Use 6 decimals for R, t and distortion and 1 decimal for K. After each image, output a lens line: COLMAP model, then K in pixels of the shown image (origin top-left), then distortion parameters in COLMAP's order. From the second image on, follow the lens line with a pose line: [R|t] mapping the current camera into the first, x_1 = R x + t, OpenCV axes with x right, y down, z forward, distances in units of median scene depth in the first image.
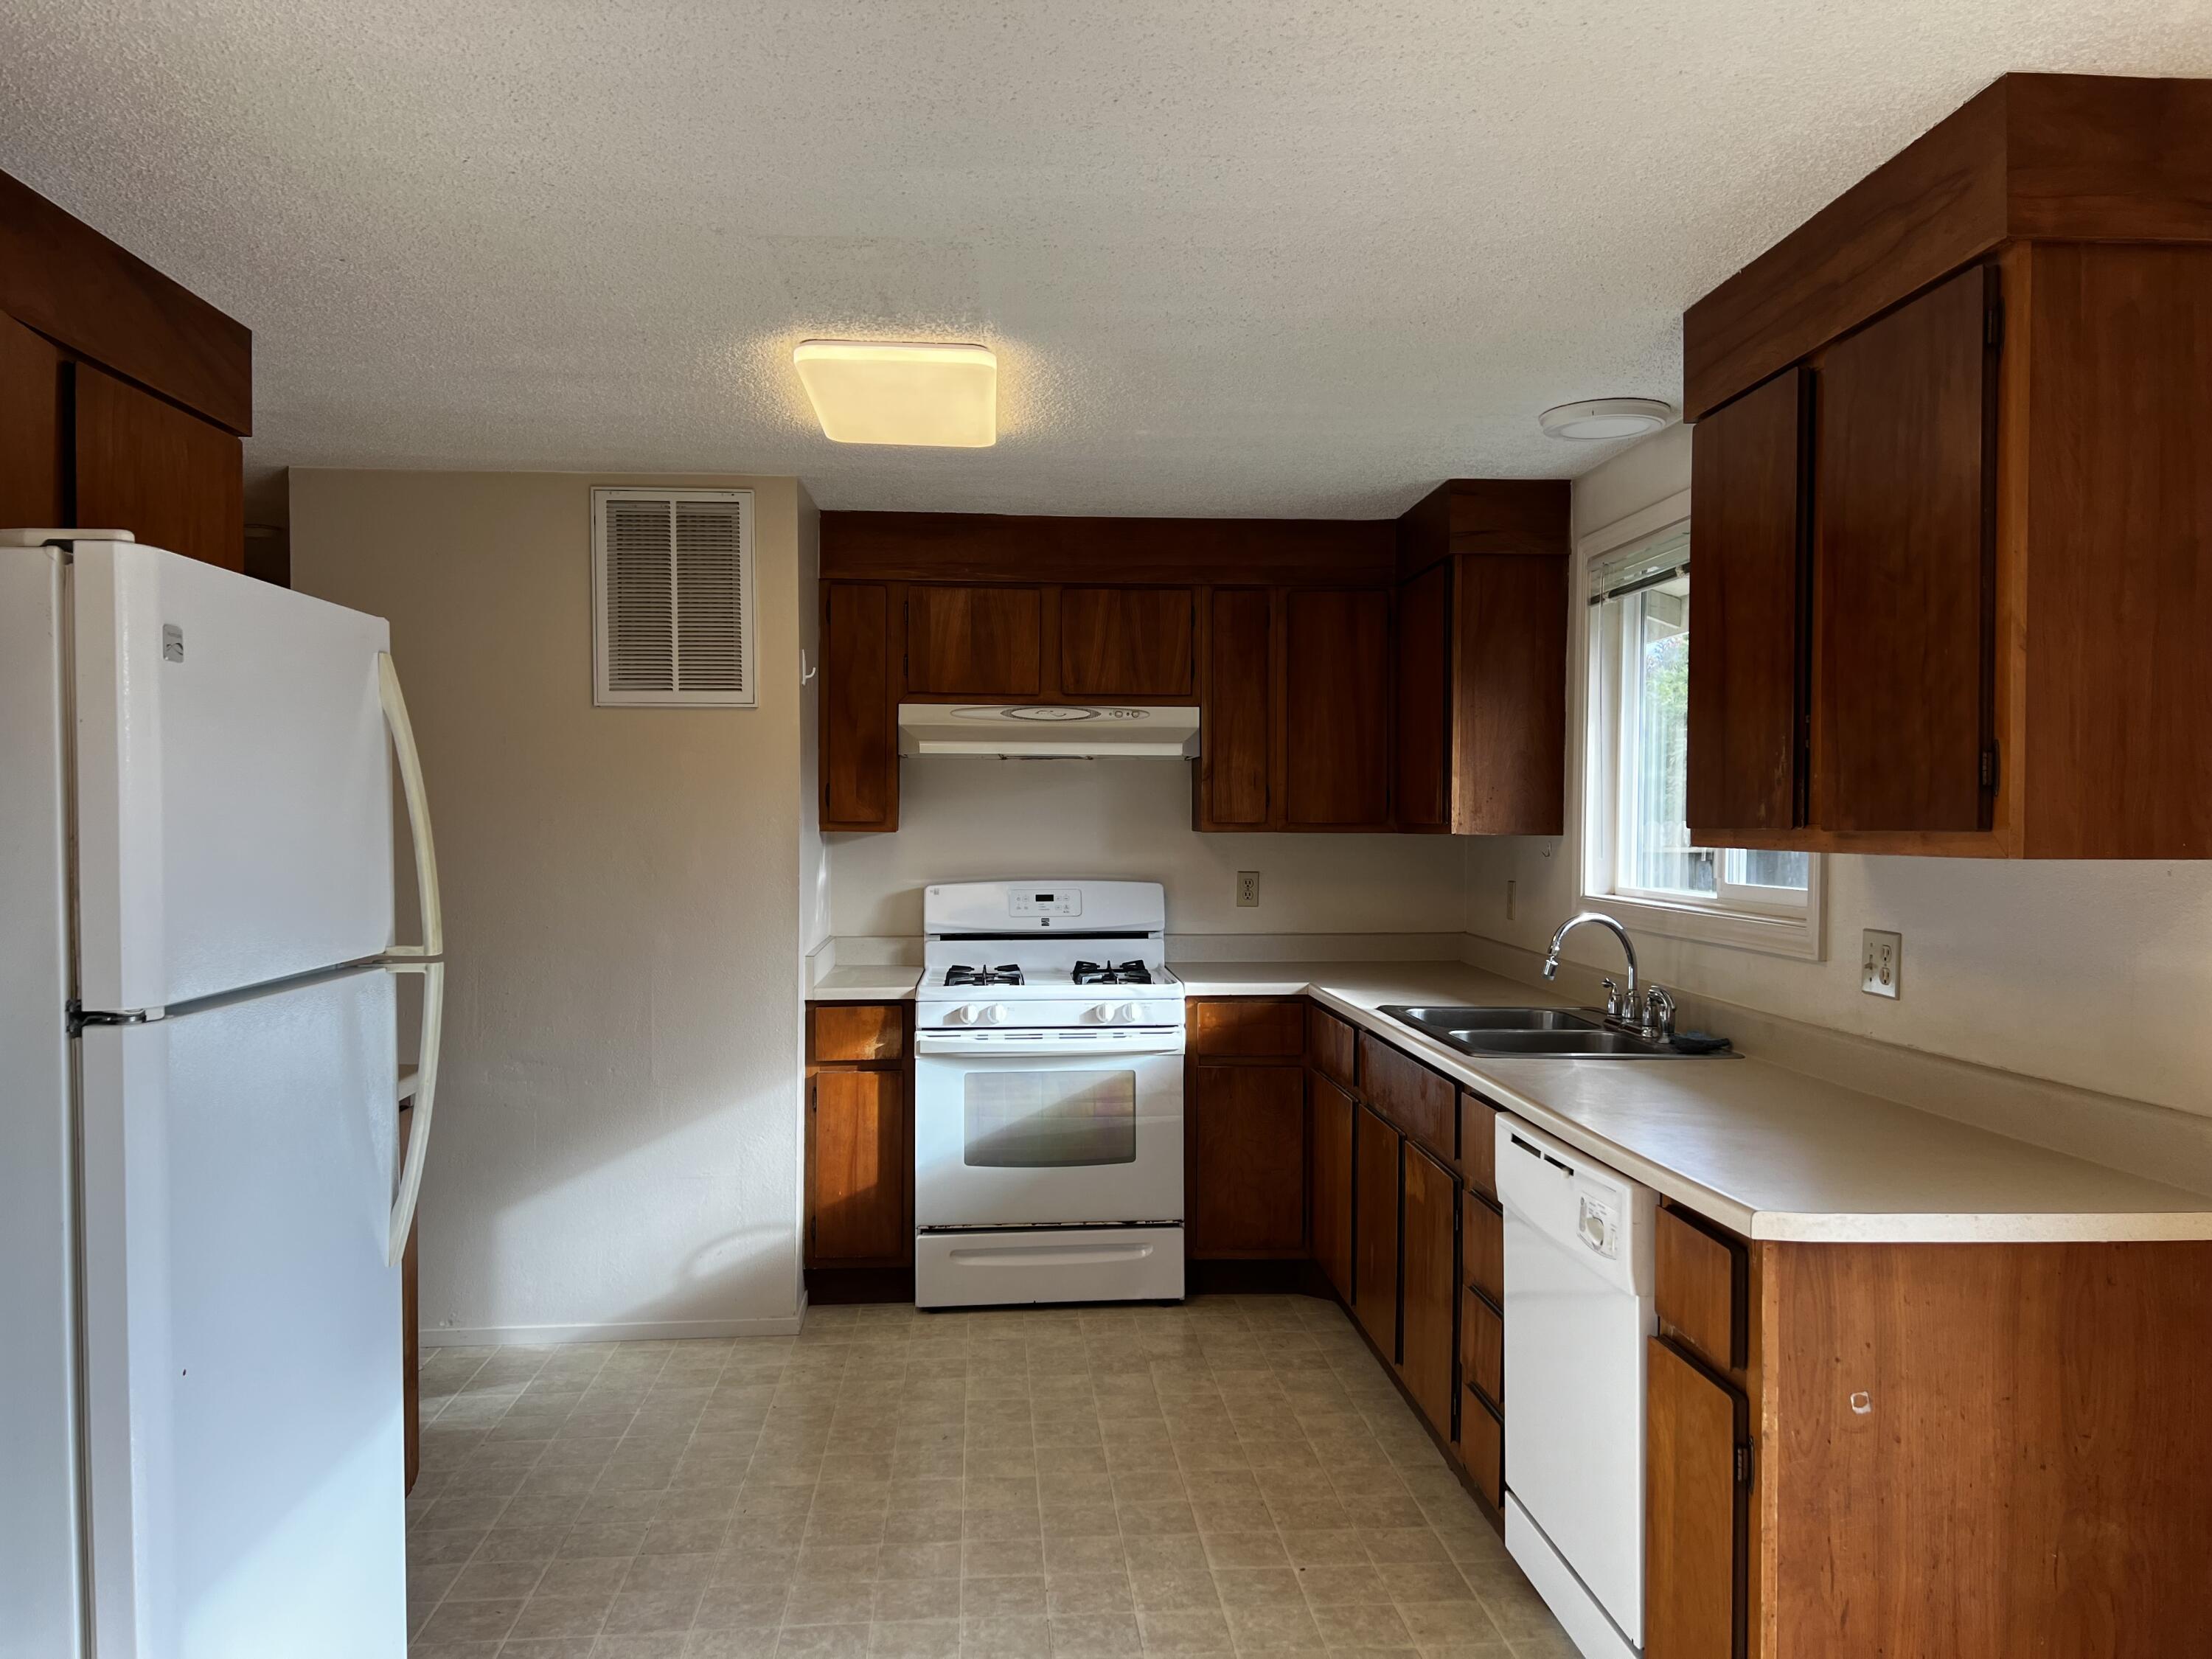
lens RADIAL K [[1628.6, 0, 1107.7], [0, 1628.6, 834.0], [0, 0, 1]] dist [0.005830, -0.010237]
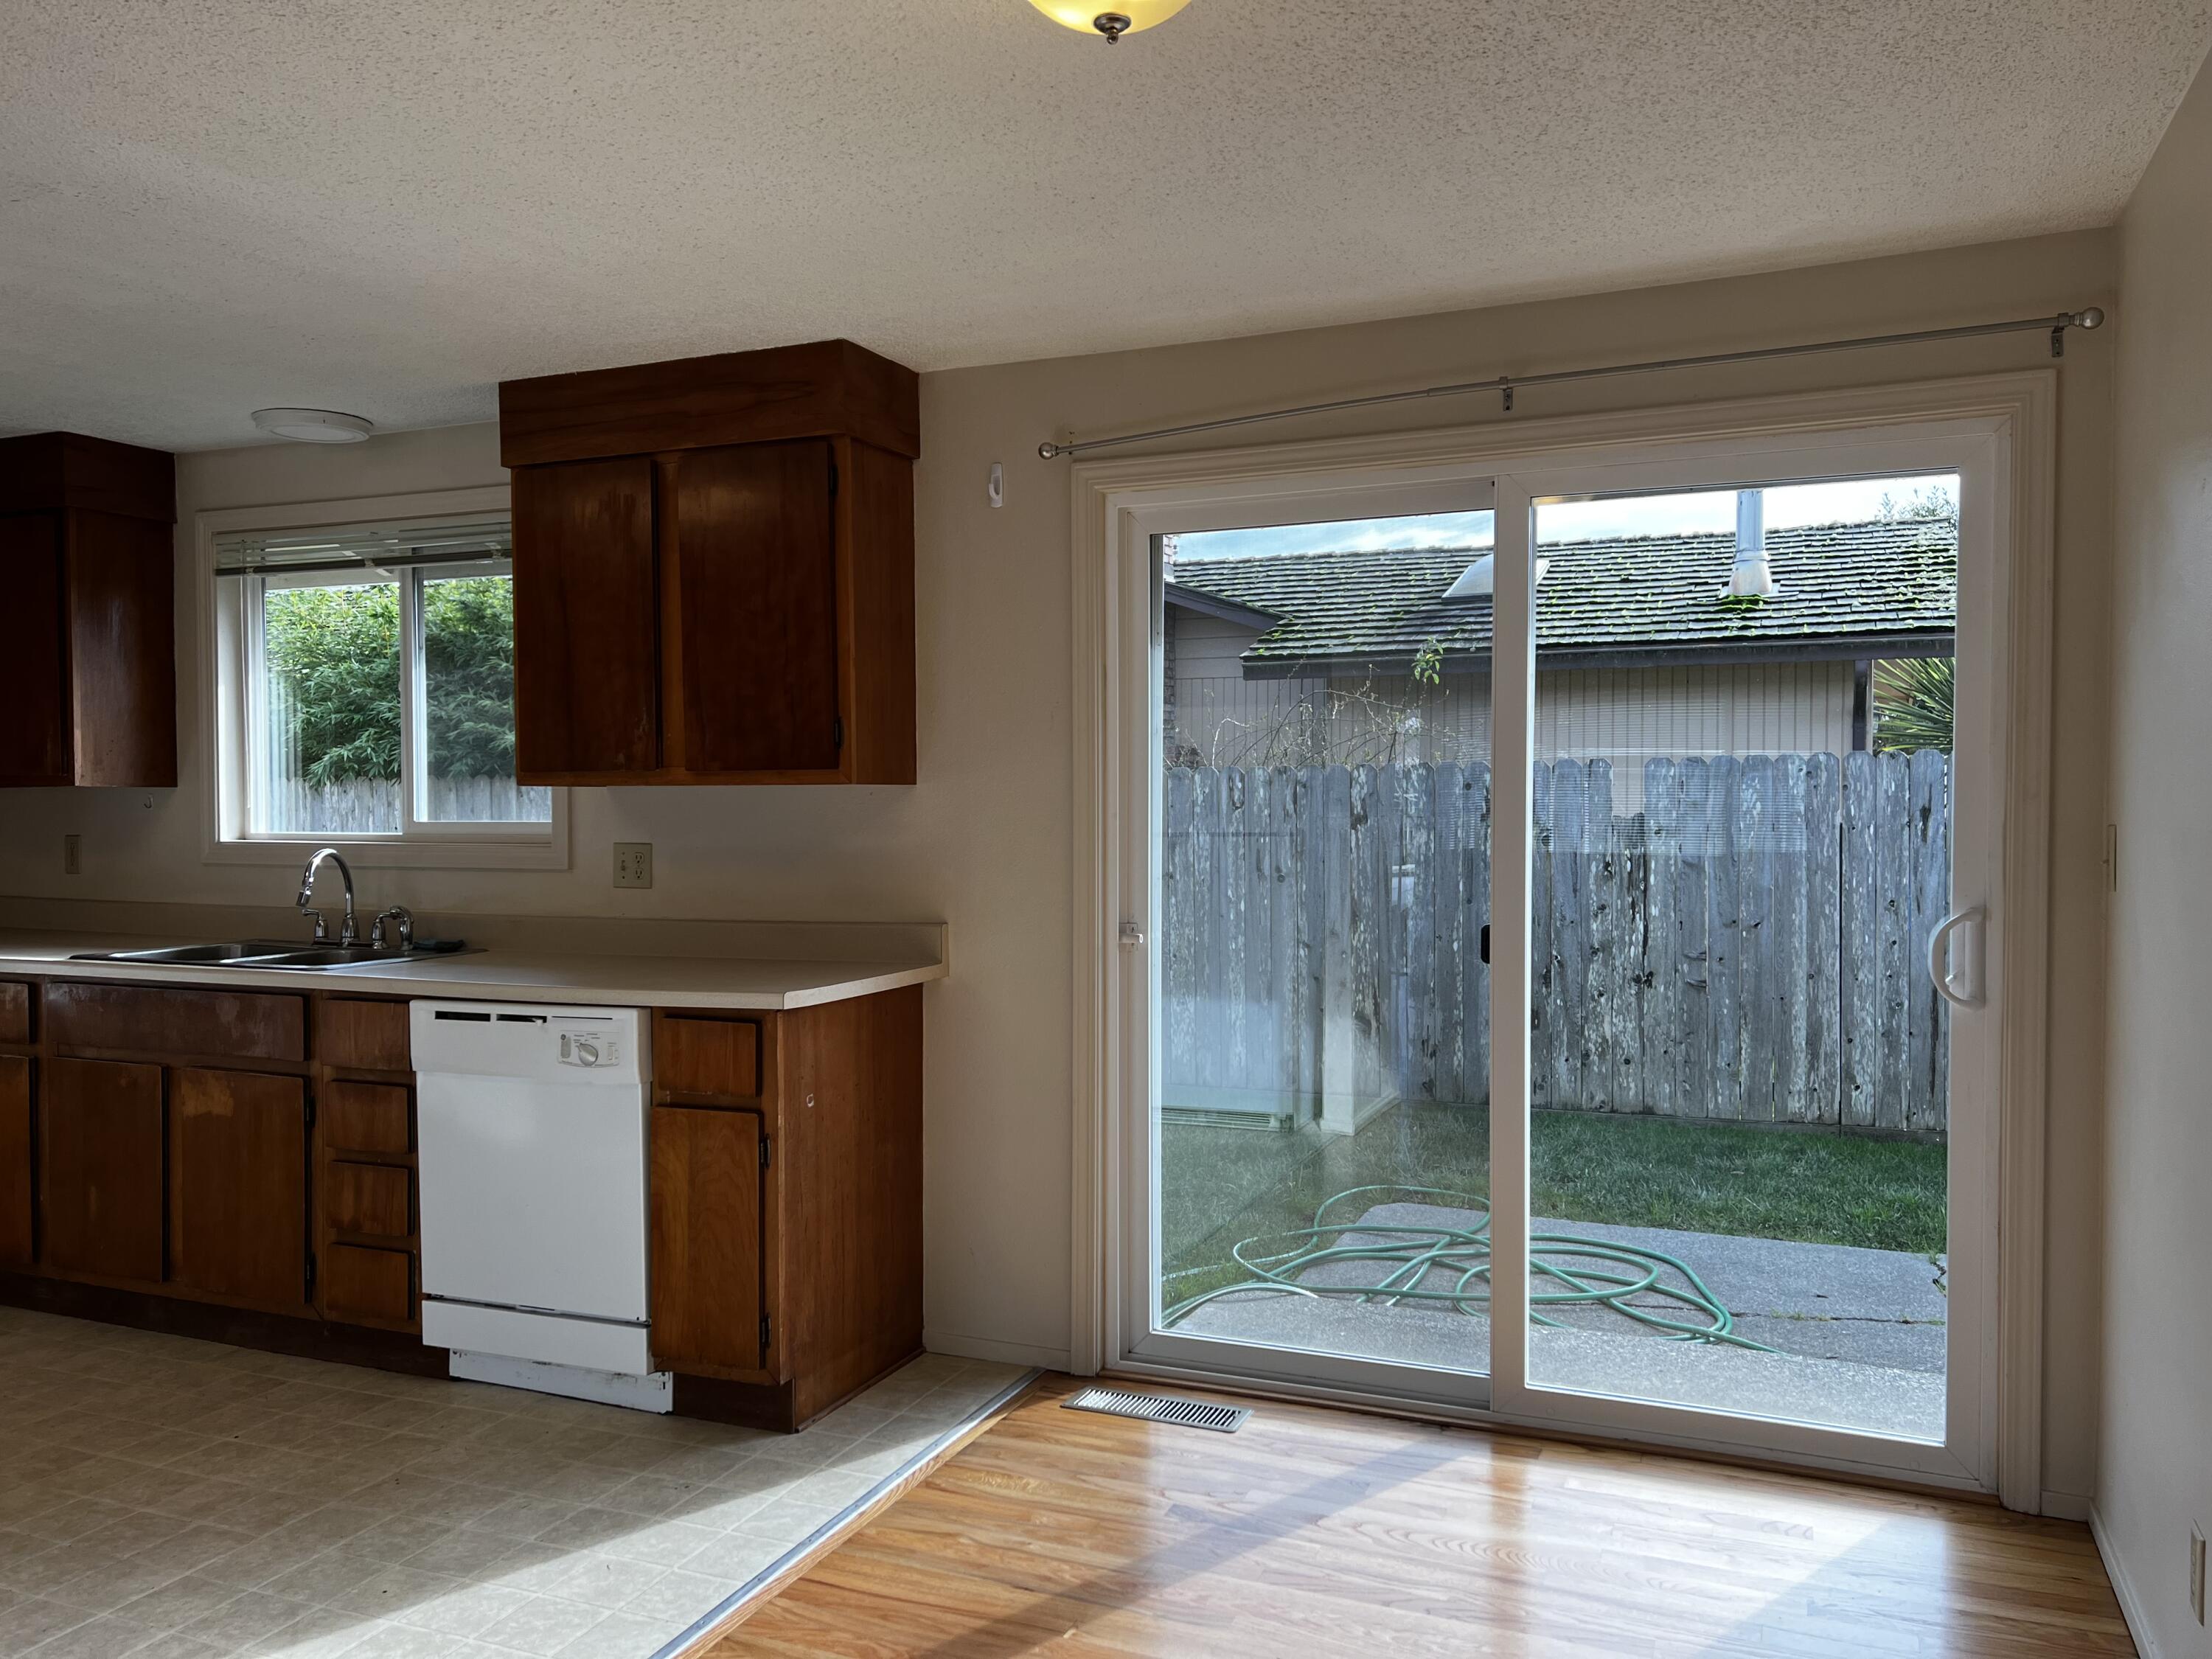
lens RADIAL K [[1628.6, 0, 1113.0], [0, 1628.6, 825.3], [0, 0, 1]] dist [0.005830, -0.010237]
pose [[0.456140, -0.025883, 0.889532, -0.637694], [0.013500, 0.999663, 0.022165, 0.017611], [-0.889806, 0.001898, 0.456335, -0.047300]]
